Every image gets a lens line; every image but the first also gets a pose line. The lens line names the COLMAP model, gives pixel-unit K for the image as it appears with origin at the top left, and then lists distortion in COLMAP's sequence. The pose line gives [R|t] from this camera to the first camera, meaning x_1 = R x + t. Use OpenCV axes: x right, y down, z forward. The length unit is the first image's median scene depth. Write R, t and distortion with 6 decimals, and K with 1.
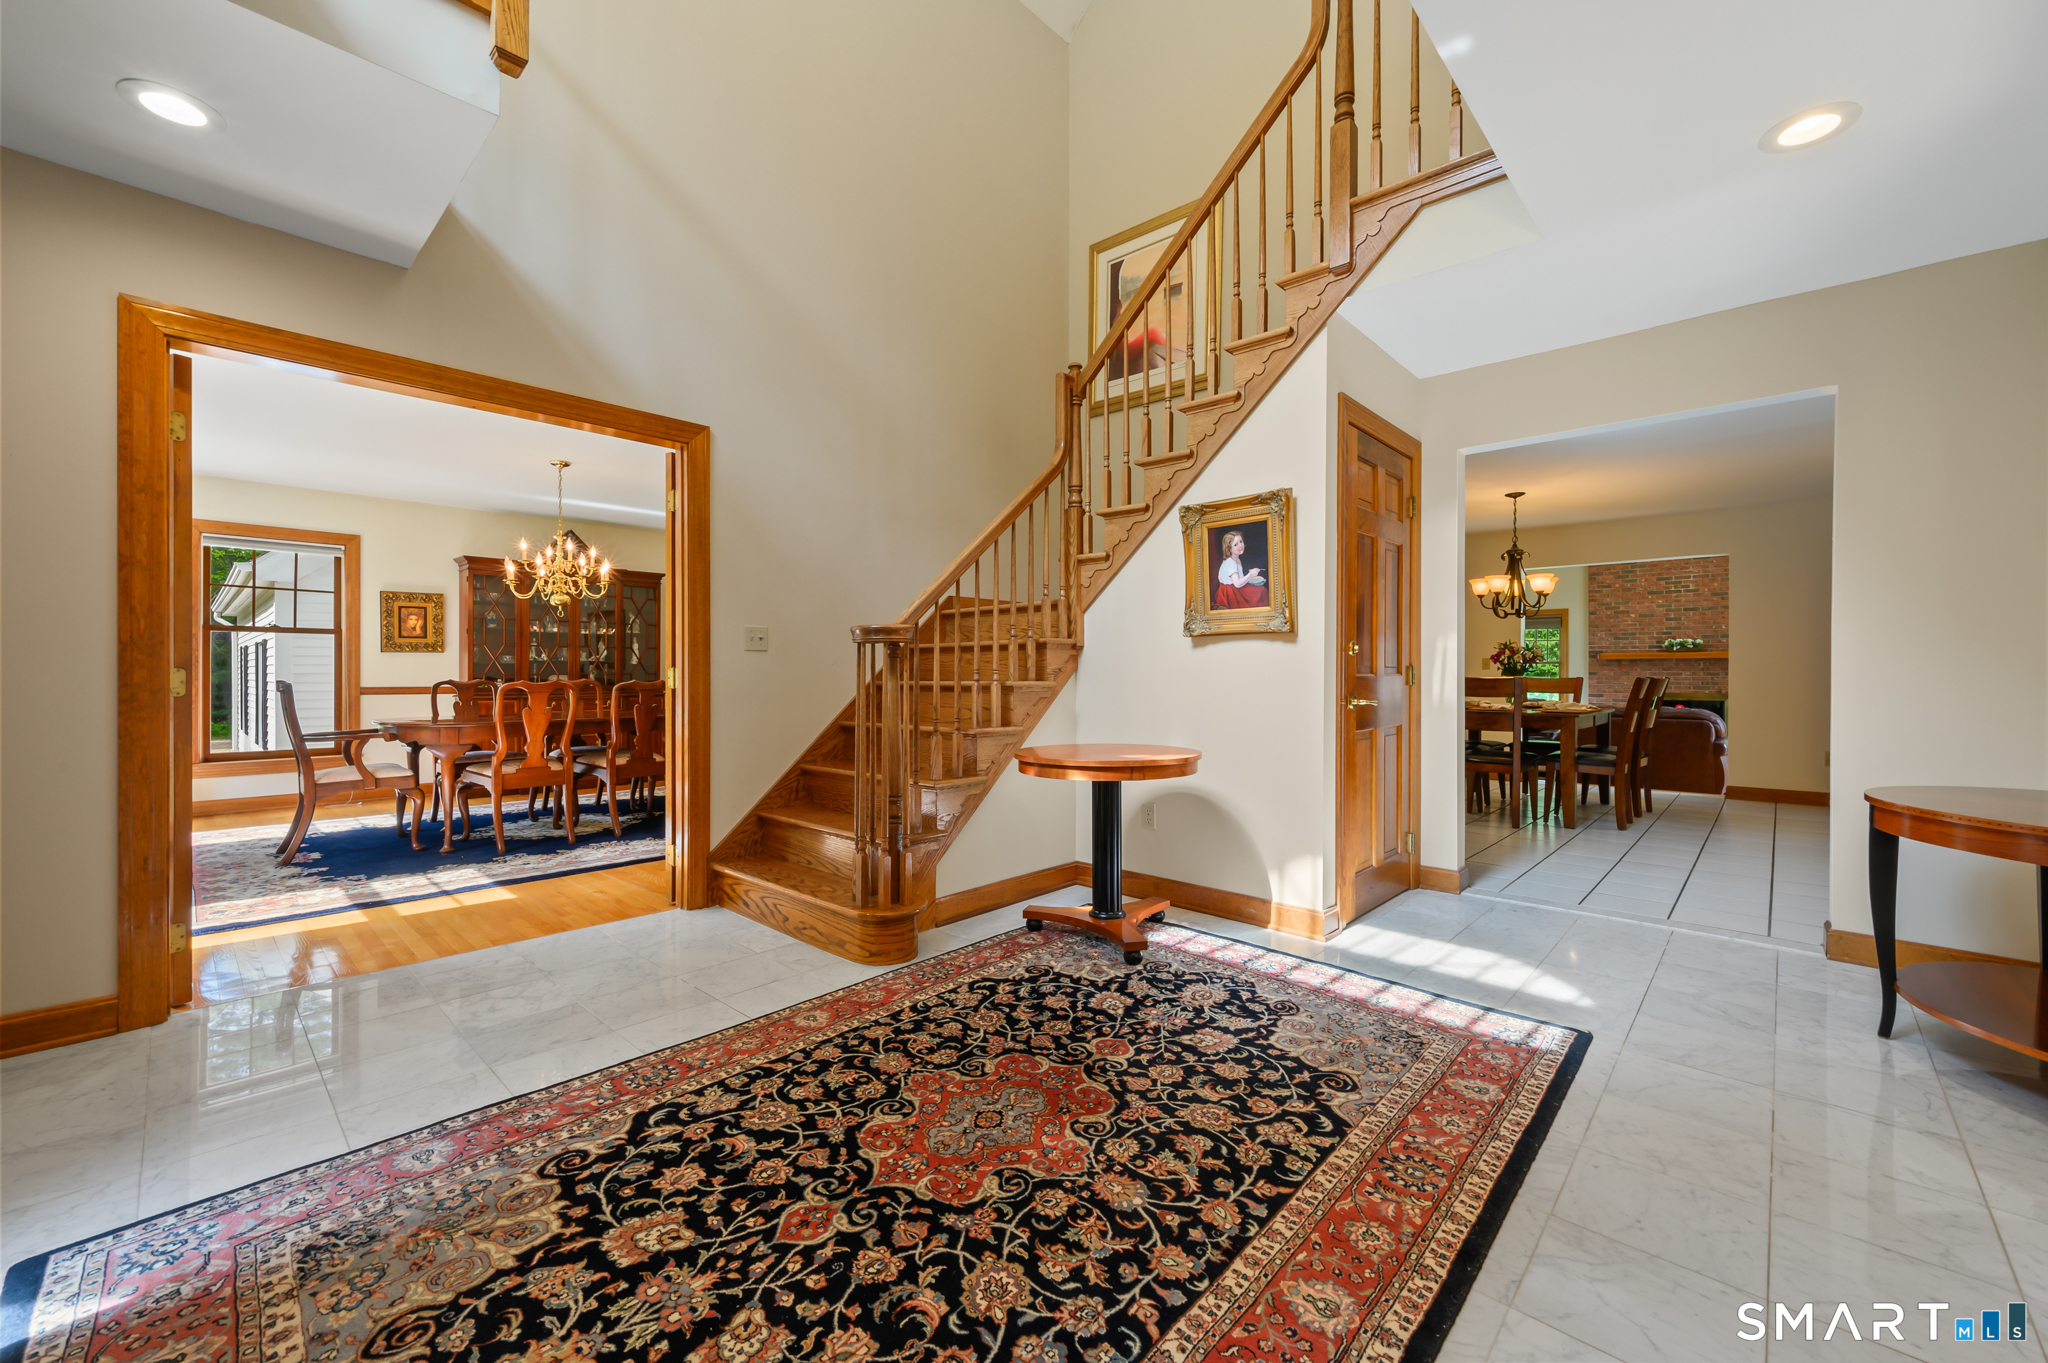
lens RADIAL K [[817.2, 0, 1037.7], [0, 817.2, 672.2], [0, 0, 1]] dist [-0.001828, -0.000398]
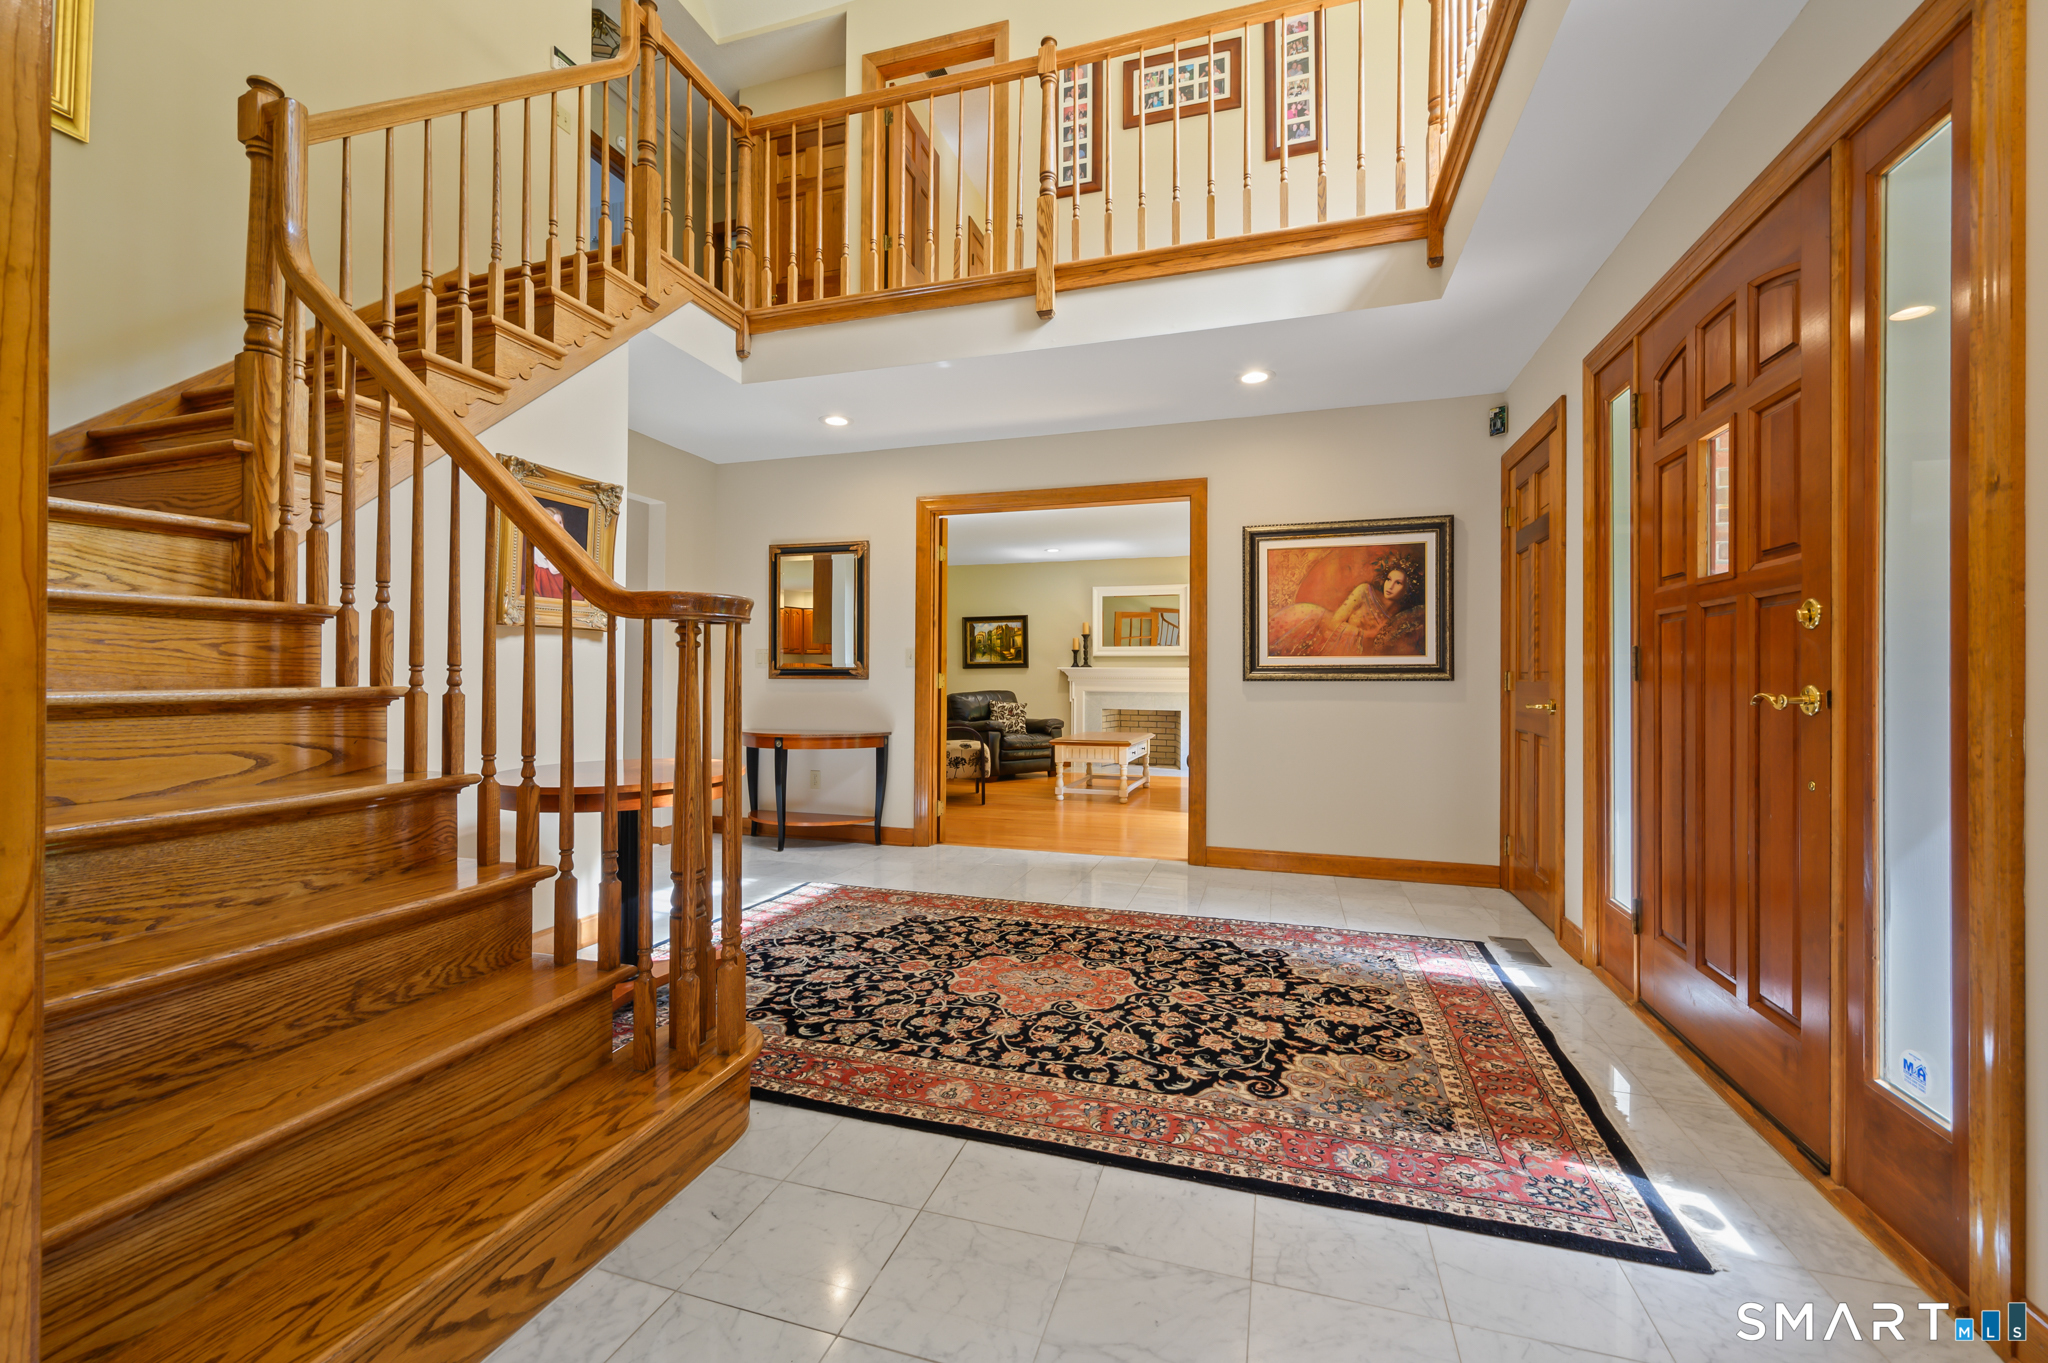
lens RADIAL K [[817.2, 0, 1032.2], [0, 817.2, 676.8], [0, 0, 1]] dist [-0.001828, -0.000398]
pose [[-0.440516, -0.002464, 0.897741, -1.405055], [-0.005666, 0.999984, -0.000035, 0.004192], [-0.897727, -0.005102, -0.440523, 1.724428]]
